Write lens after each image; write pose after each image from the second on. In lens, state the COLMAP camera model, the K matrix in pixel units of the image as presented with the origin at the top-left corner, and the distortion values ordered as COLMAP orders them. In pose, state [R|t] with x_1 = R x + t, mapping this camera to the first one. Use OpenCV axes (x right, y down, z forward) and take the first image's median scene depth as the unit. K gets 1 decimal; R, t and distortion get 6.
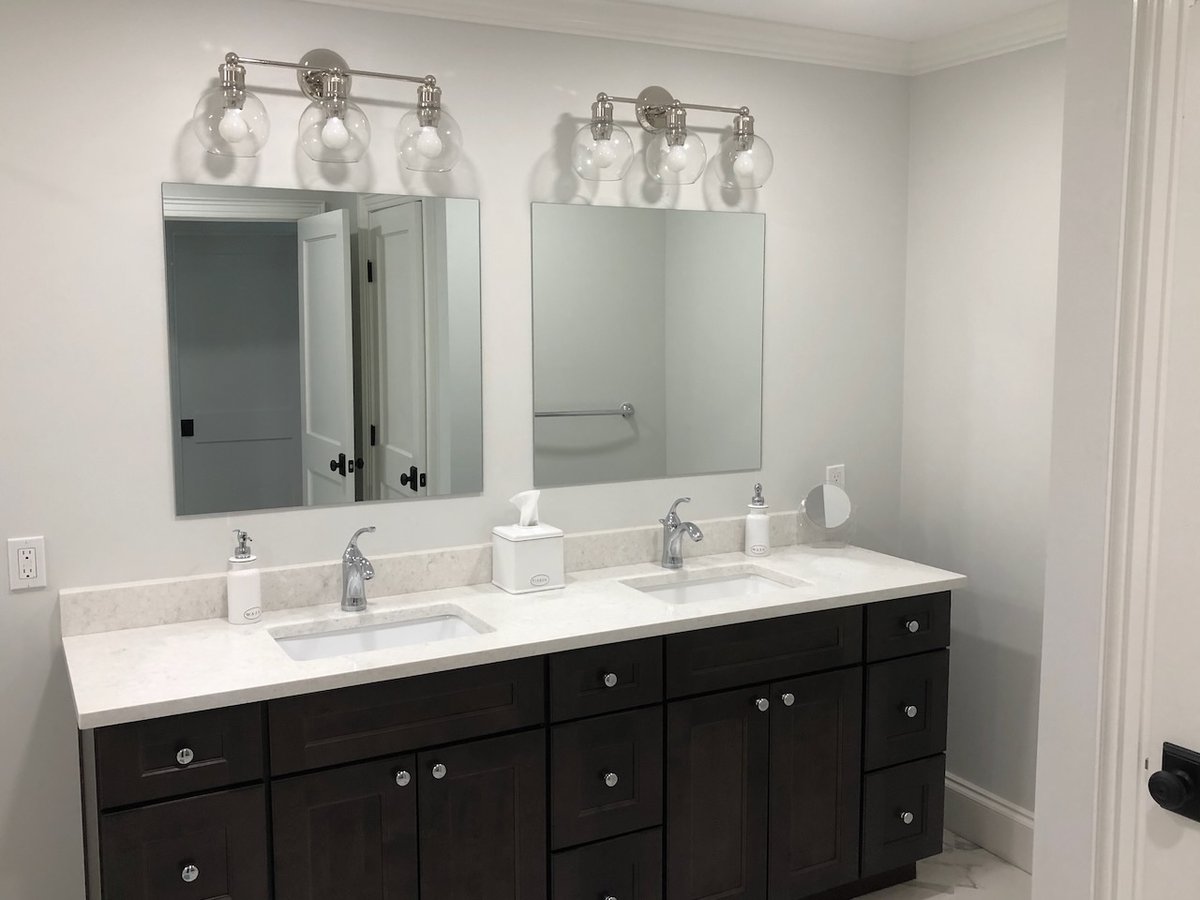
lens RADIAL K [[1120.6, 0, 625.1], [0, 1120.6, 435.6], [0, 0, 1]] dist [0.019082, 0.000000]
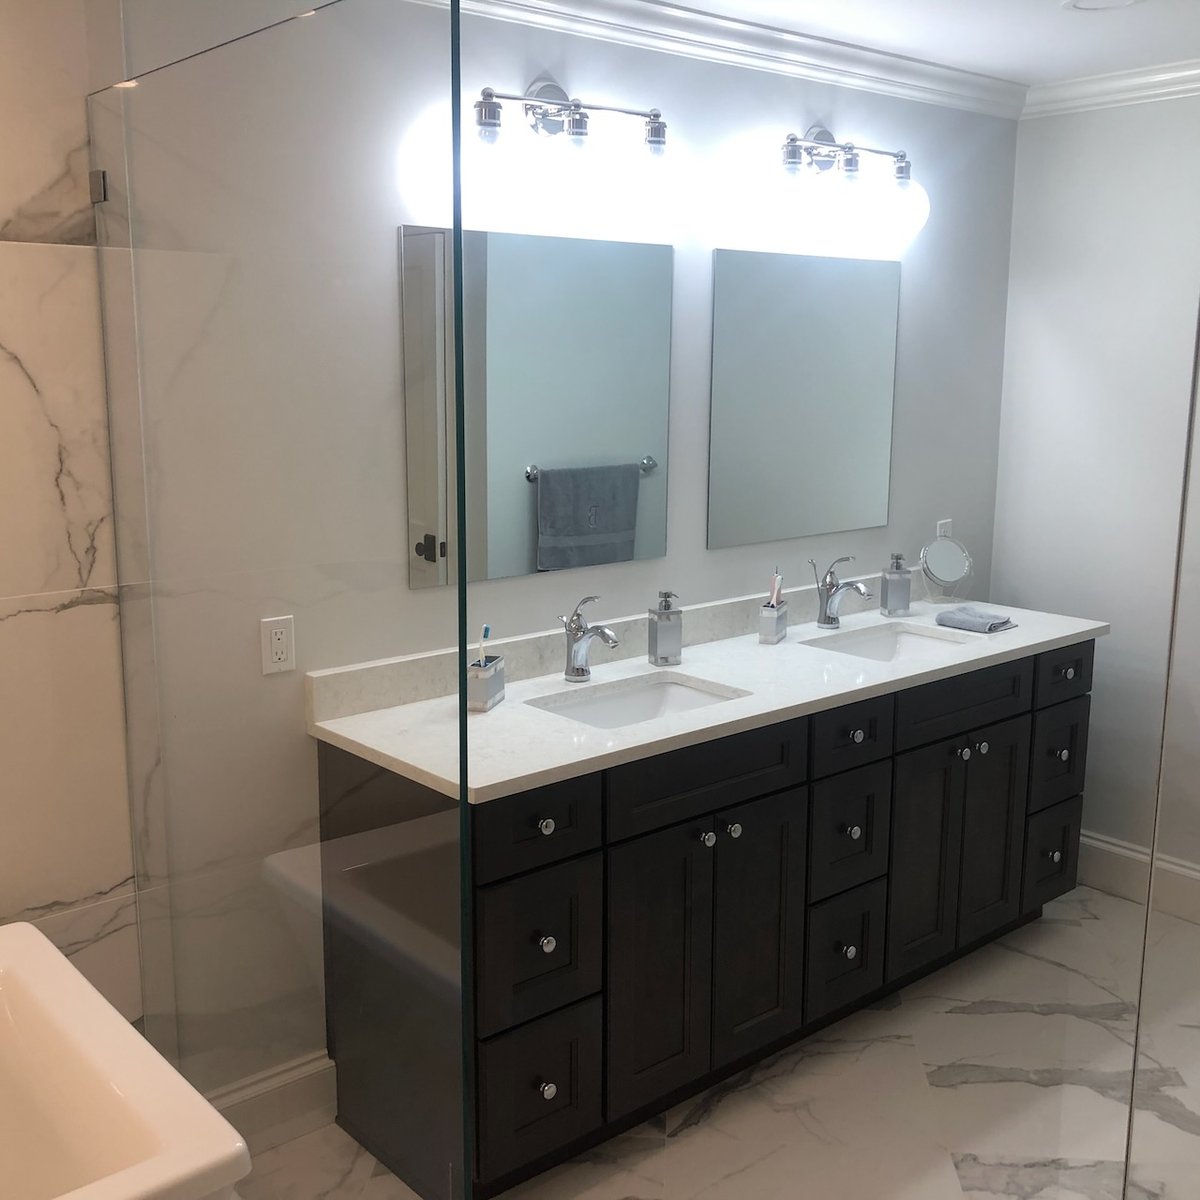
lens RADIAL K [[1385.3, 0, 603.2], [0, 1385.3, 597.3], [0, 0, 1]] dist [-0.009371, 0.000000]
pose [[0.971426, -0.036480, 0.234523, -0.510272], [0.019047, 0.996913, 0.076175, -0.005661], [-0.236578, -0.069532, 0.969121, -0.143203]]
